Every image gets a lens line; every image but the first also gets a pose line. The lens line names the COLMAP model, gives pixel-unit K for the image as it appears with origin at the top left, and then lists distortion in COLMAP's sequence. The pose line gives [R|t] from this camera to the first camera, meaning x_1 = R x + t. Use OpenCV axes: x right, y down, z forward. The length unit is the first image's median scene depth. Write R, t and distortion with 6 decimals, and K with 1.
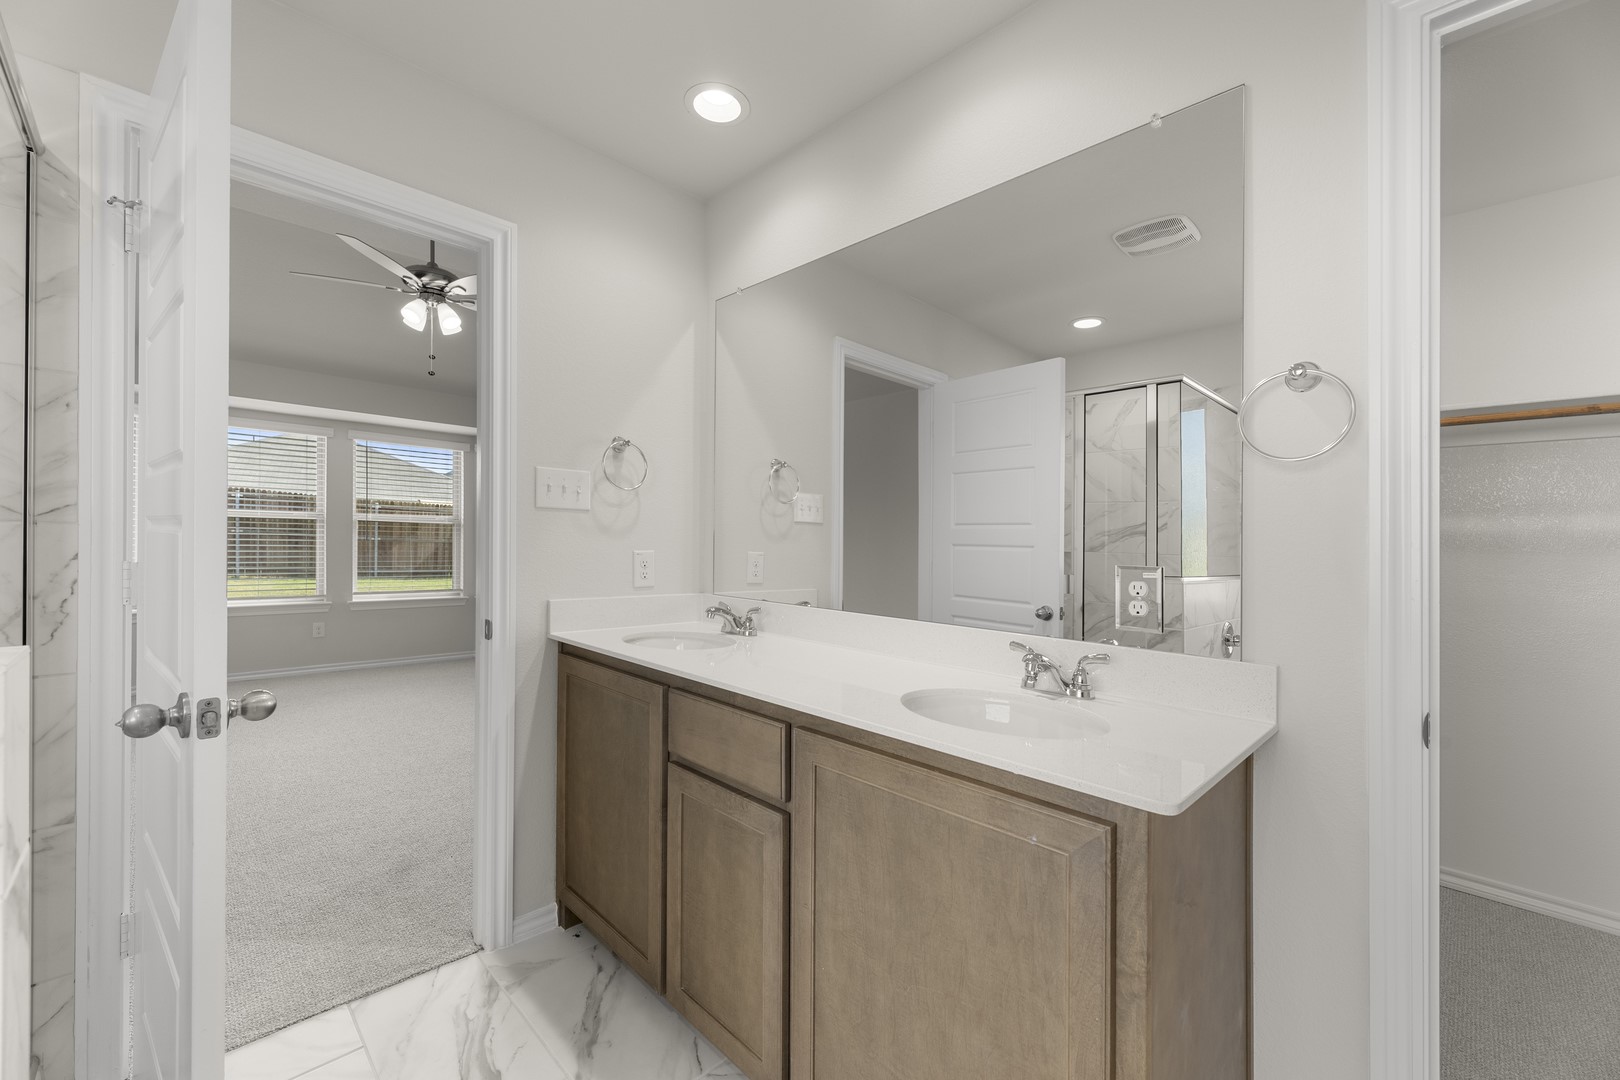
lens RADIAL K [[655.9, 0, 806.8], [0, 655.9, 534.8], [0, 0, 1]] dist [0.014587, -0.004217]
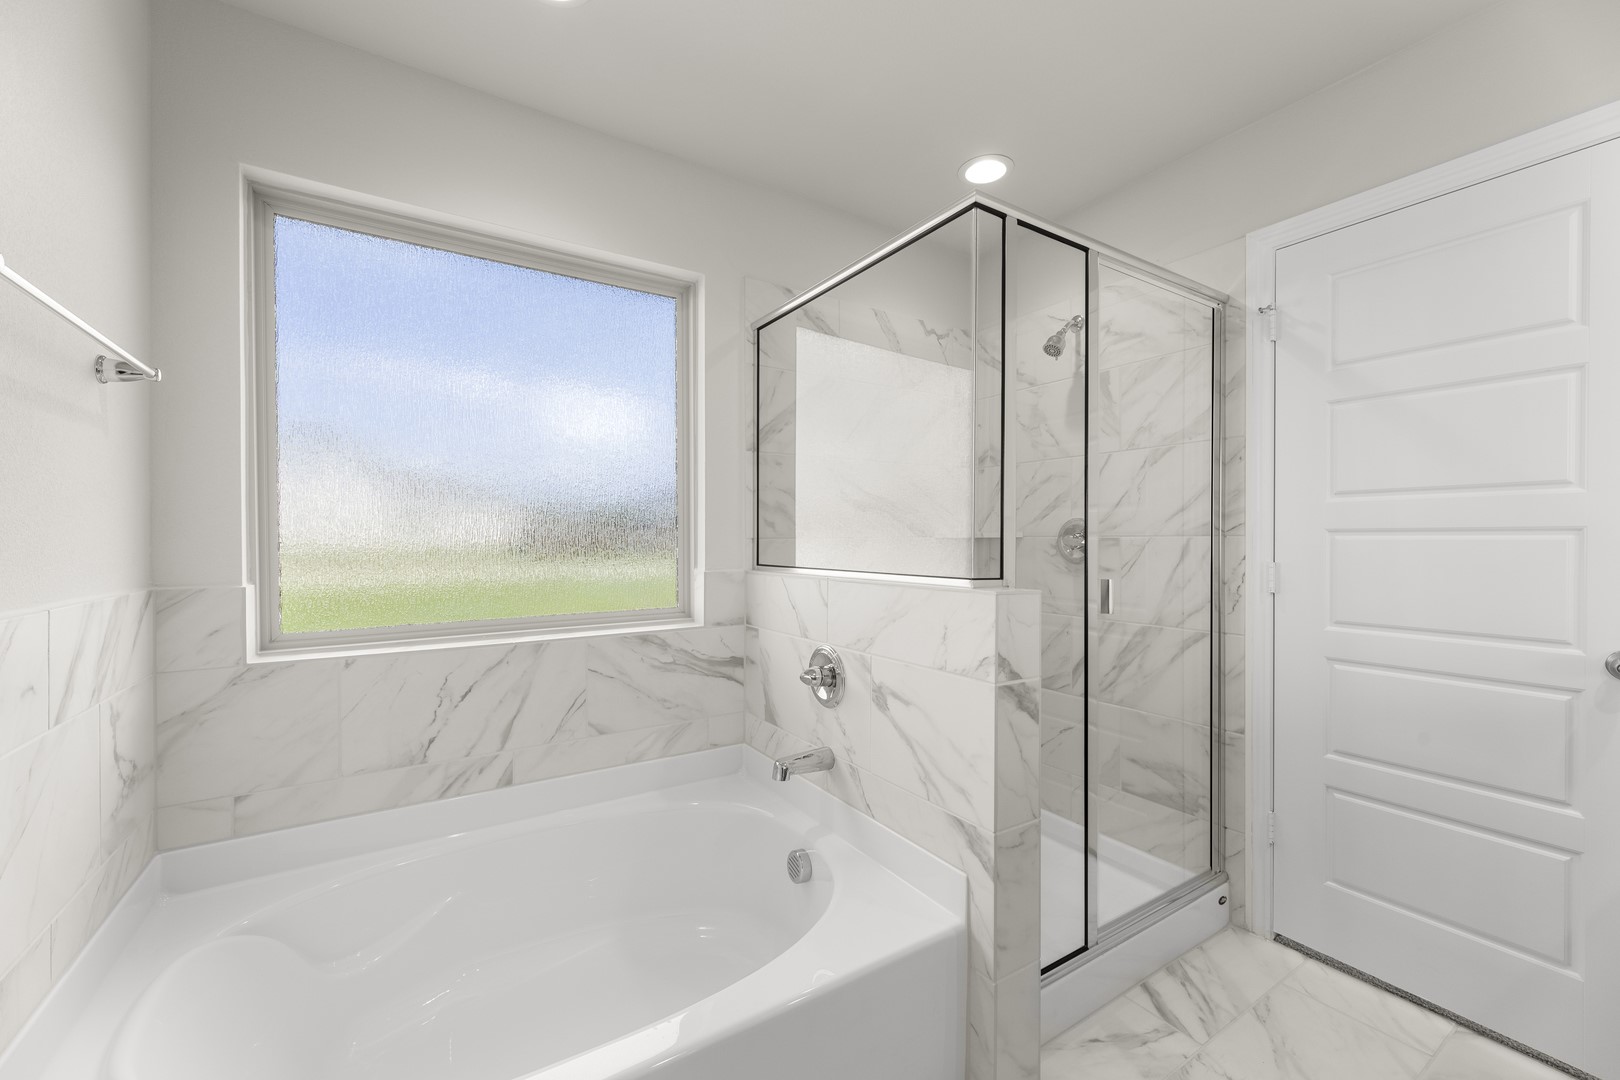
lens RADIAL K [[636.1, 0, 803.3], [0, 636.1, 535.6], [0, 0, 1]] dist [0.000672, -0.000029]
pose [[-0.202510, -0.031303, -0.978780, 0.374005], [0.009463, 0.999380, -0.033920, 0.015932], [0.979235, -0.016132, -0.202088, 0.226573]]
